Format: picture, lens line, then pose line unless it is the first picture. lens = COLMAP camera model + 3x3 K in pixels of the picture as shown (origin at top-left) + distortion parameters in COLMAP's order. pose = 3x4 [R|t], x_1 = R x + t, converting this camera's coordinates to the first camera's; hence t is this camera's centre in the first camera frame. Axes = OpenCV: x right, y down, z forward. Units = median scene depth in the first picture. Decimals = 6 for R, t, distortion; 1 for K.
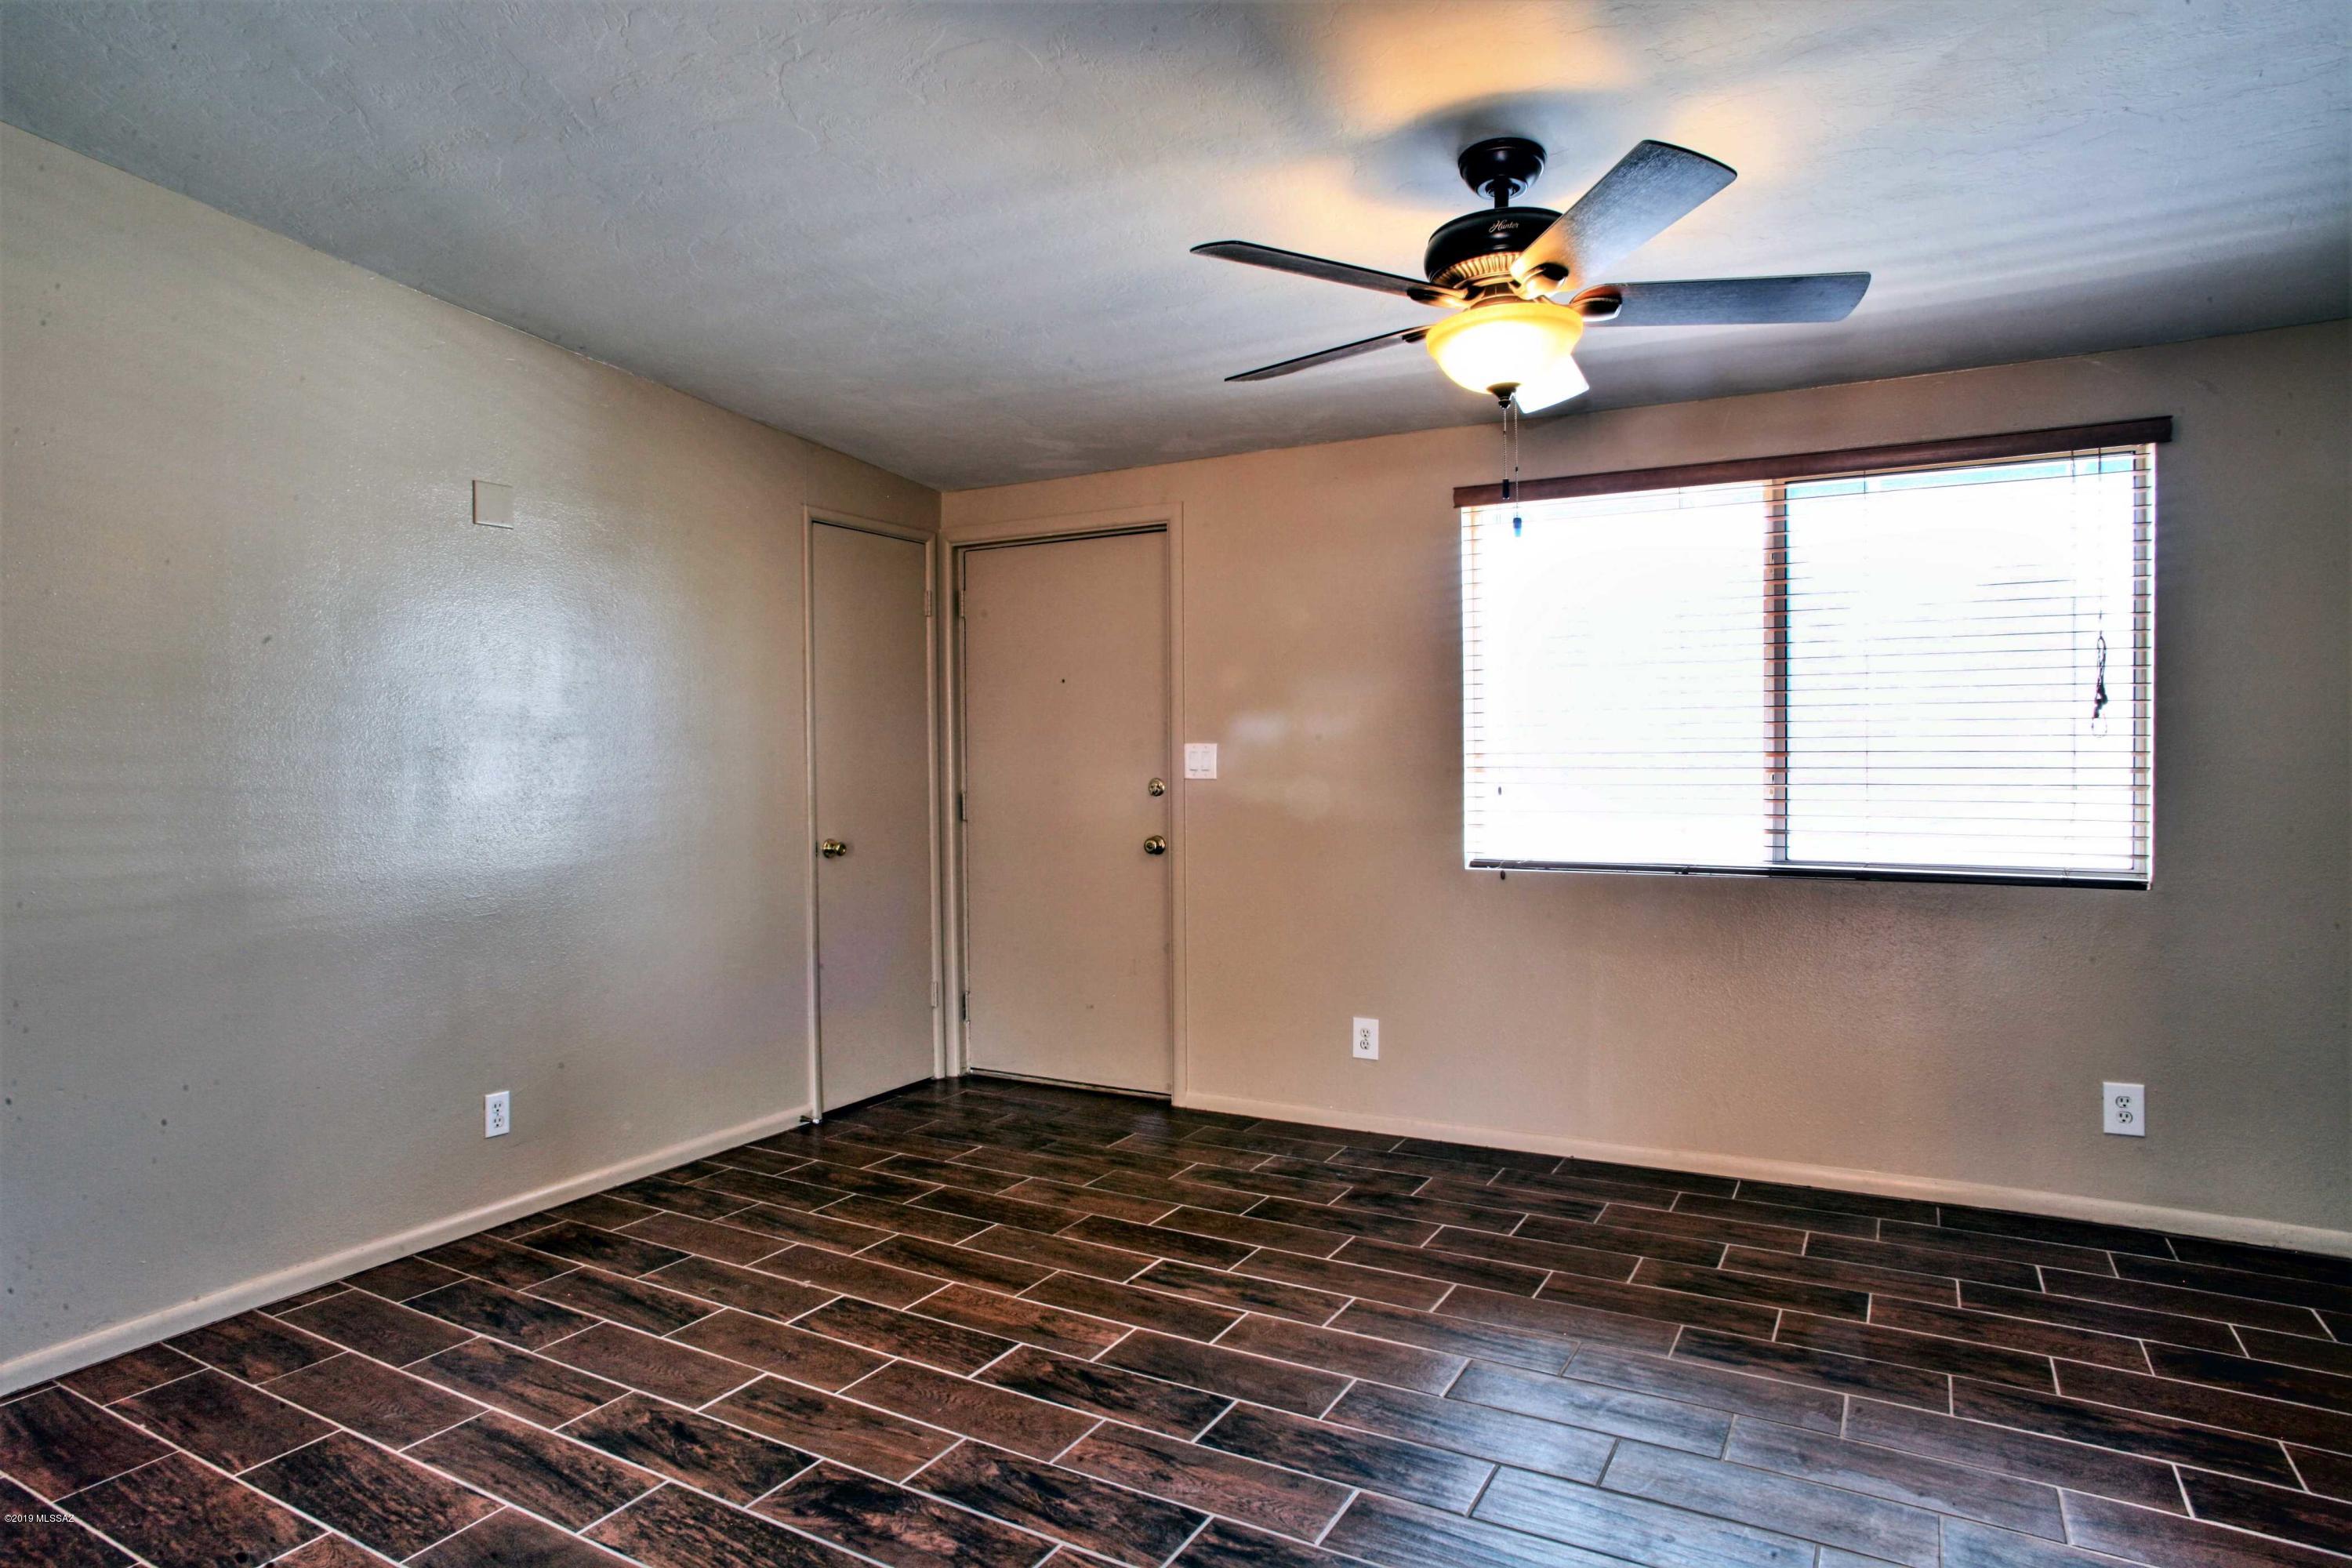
lens RADIAL K [[1331.9, 0, 1173.4], [0, 1331.9, 803.9], [0, 0, 1]] dist [-0.074747, 0.050439]
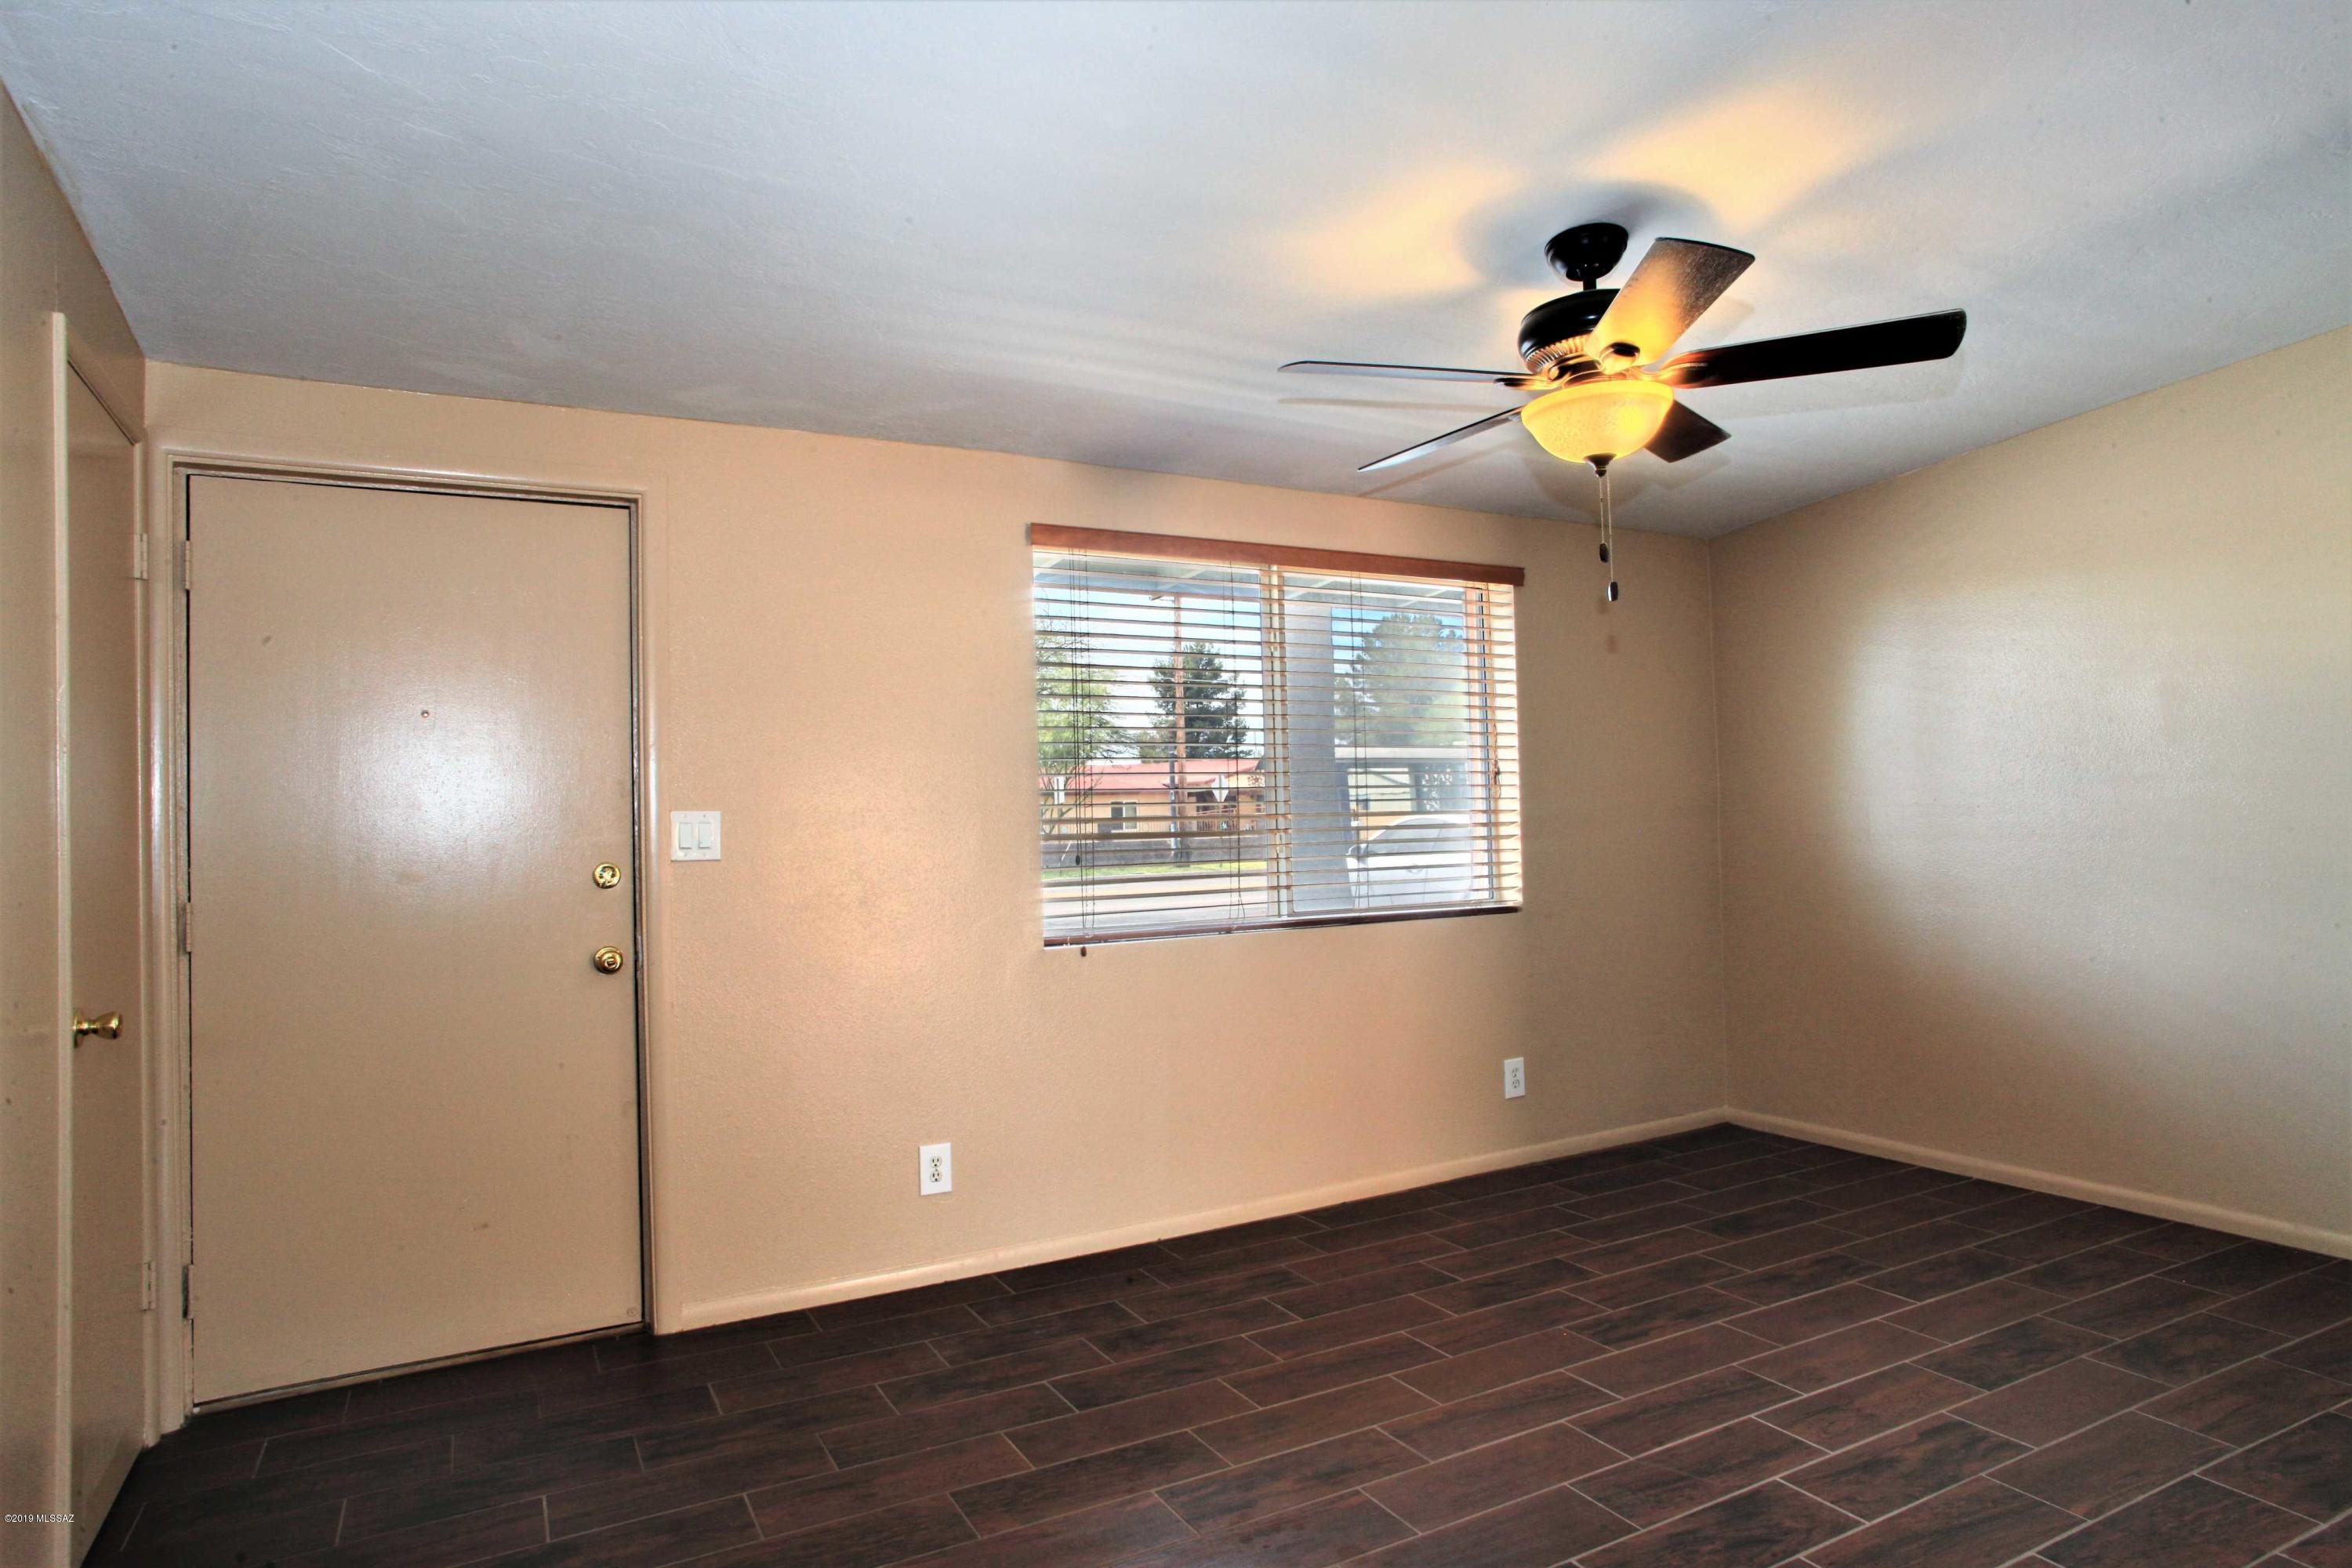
lens RADIAL K [[1340.1, 0, 1177.4], [0, 1340.1, 778.6], [0, 0, 1]] dist [-0.077646, 0.051507]
pose [[0.529869, 0.019999, 0.847844, -0.590538], [0.047795, 0.997429, -0.053398, -0.015578], [-0.846732, 0.068816, 0.527551, 0.524921]]
